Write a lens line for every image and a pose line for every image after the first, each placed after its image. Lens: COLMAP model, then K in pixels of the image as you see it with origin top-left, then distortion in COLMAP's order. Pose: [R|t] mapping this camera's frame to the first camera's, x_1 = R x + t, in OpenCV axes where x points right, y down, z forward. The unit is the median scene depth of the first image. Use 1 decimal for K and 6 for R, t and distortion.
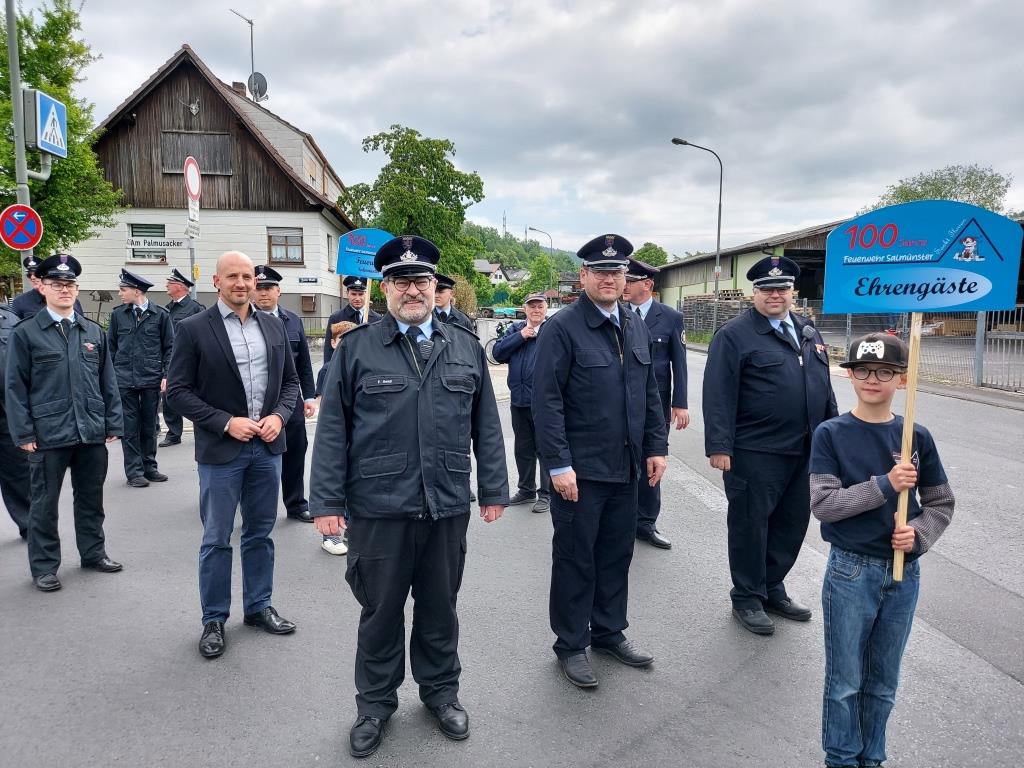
lens RADIAL K [[755.1, 0, 516.8], [0, 755.1, 398.6], [0, 0, 1]] dist [0.051357, -0.040117]
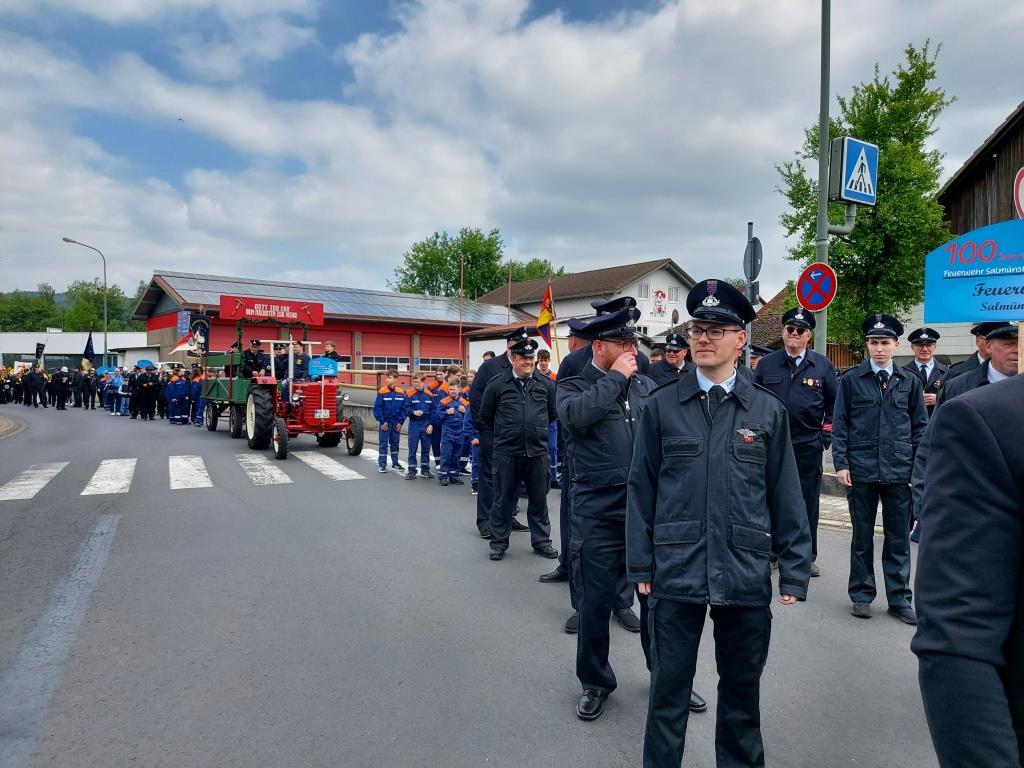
lens RADIAL K [[755.1, 0, 503.1], [0, 755.1, 393.1], [0, 0, 1]] dist [0.051357, -0.040117]
pose [[0.502700, 0.010693, -0.864395, -0.041130], [-0.091644, 0.994948, -0.040988, -0.023877], [0.859590, 0.099821, 0.501140, 0.214368]]
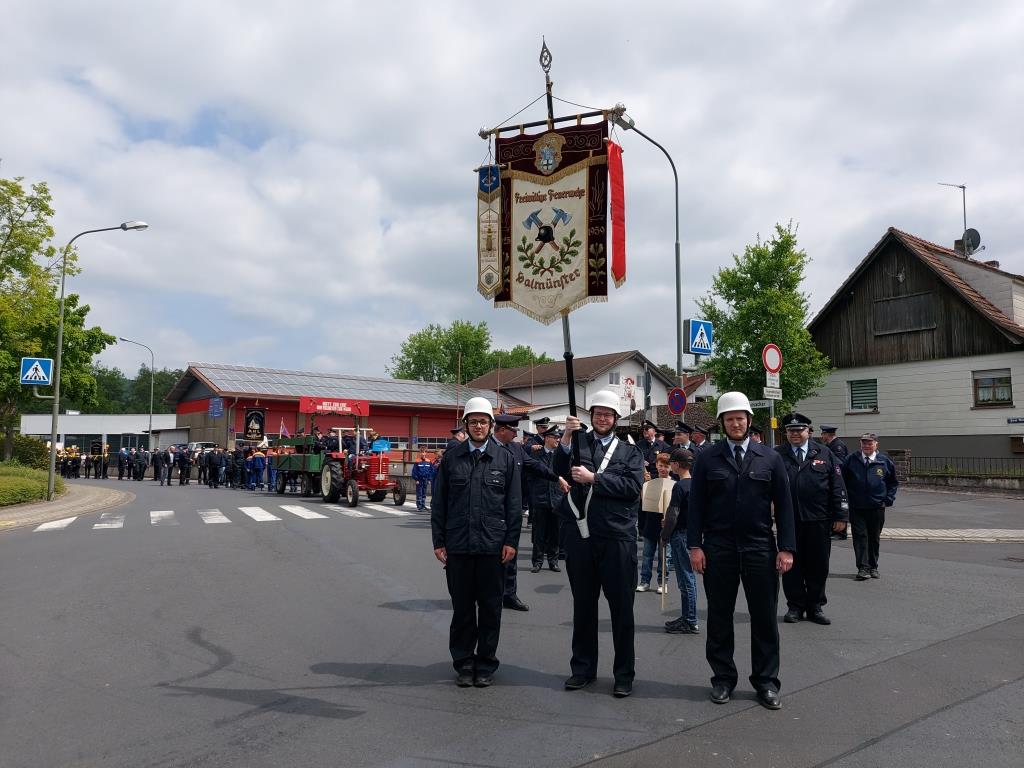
lens RADIAL K [[755.1, 0, 498.5], [0, 755.1, 389.7], [0, 0, 1]] dist [0.051357, -0.040117]
pose [[0.514421, -0.082304, -0.853579, 0.495994], [-0.090714, 0.984576, -0.149605, 0.025120], [0.852726, 0.154391, 0.499020, -0.123851]]
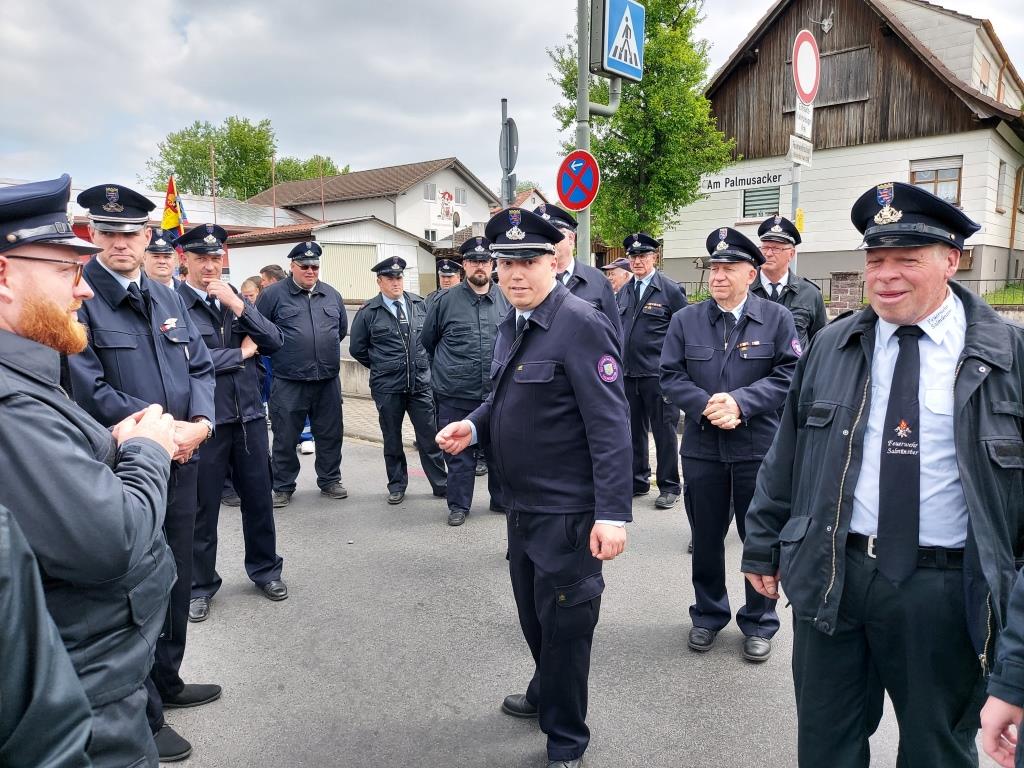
lens RADIAL K [[755.1, 0, 498.8], [0, 755.1, 388.6], [0, 0, 1]] dist [0.051357, -0.040117]
pose [[0.706369, 0.076285, -0.703721, -0.143406], [-0.049110, 0.997062, 0.058788, -0.053248], [0.706138, -0.006967, 0.708040, 0.378135]]
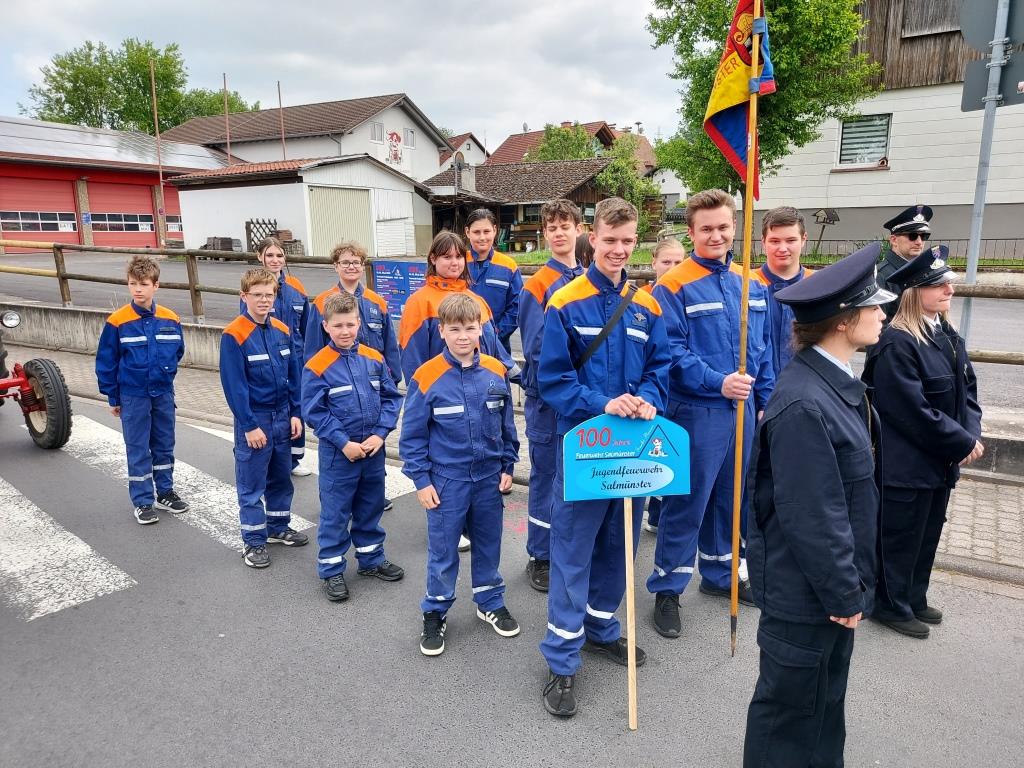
lens RADIAL K [[755.1, 0, 508.4], [0, 755.1, 384.8], [0, 0, 1]] dist [0.051357, -0.040117]
pose [[0.797156, 0.102678, -0.594979, -0.643973], [-0.046283, 0.992926, 0.109343, -0.074113], [0.601997, -0.059626, 0.796269, 0.403971]]
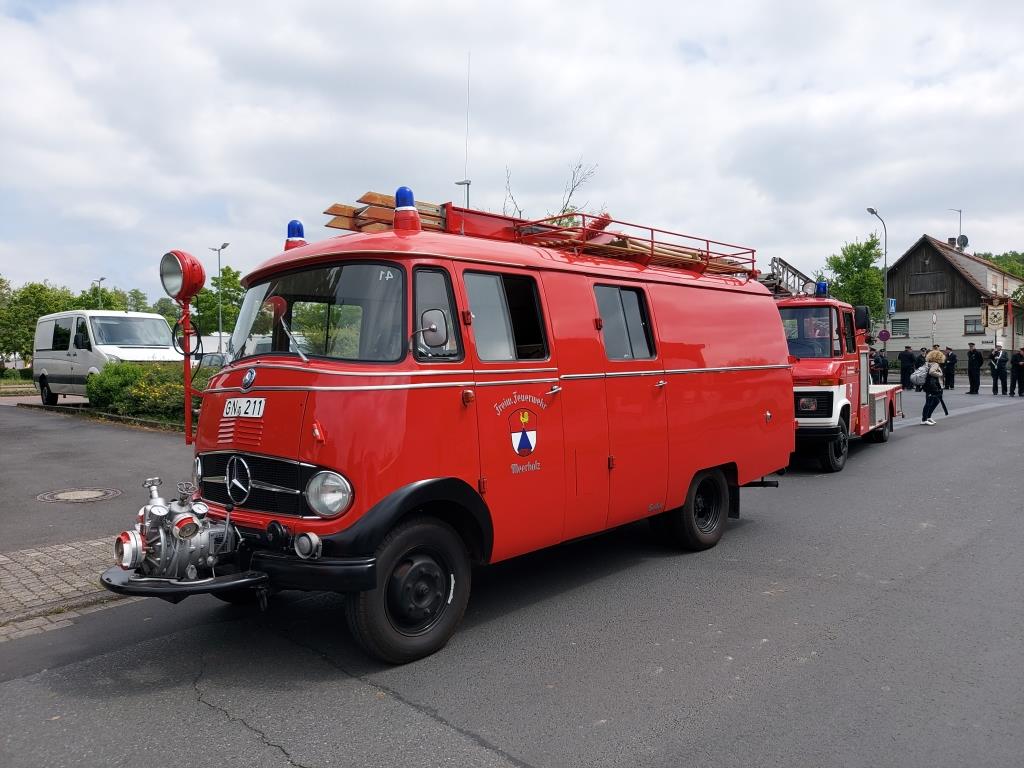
lens RADIAL K [[925.1, 0, 489.2], [0, 925.1, 401.7], [0, 0, 1]] dist [0.065202, 0.005045]
pose [[0.685606, -0.006998, -0.727939, 1.285403], [-0.053193, 0.996799, -0.059682, 0.435954], [0.726027, 0.079639, 0.683039, -3.286101]]
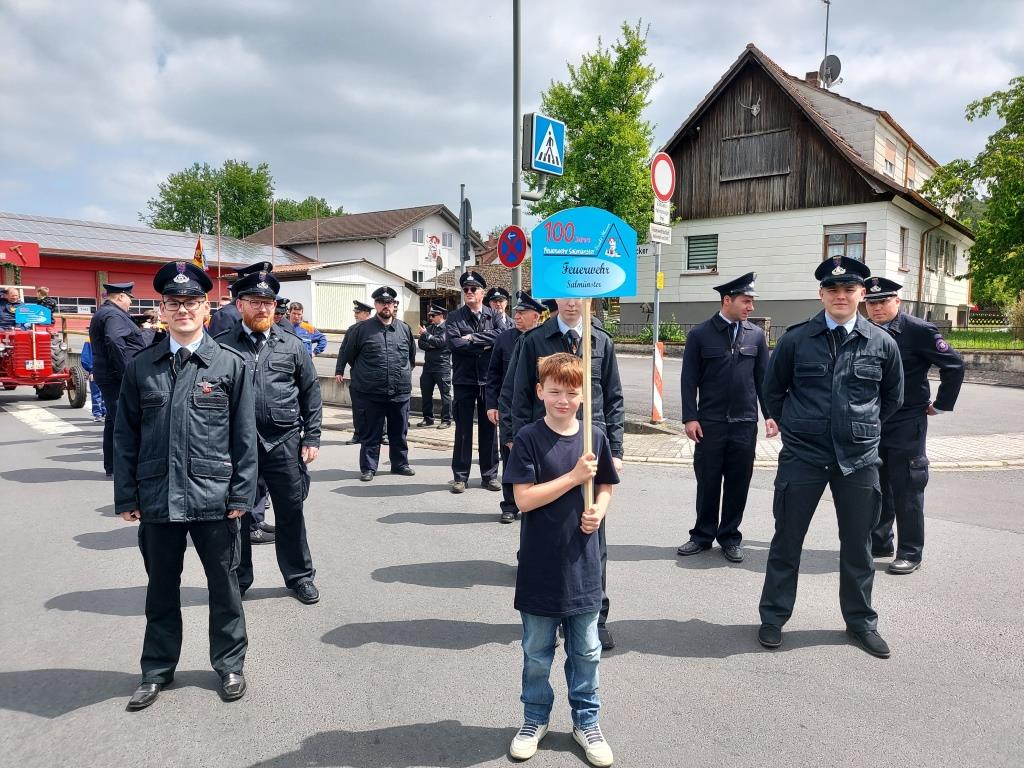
lens RADIAL K [[755.1, 0, 501.0], [0, 755.1, 390.0], [0, 0, 1]] dist [0.051357, -0.040117]
pose [[0.718614, 0.055319, -0.693206, 0.063364], [-0.069038, 0.997582, 0.008040, -0.034021], [0.691974, 0.042080, 0.720695, 0.235199]]
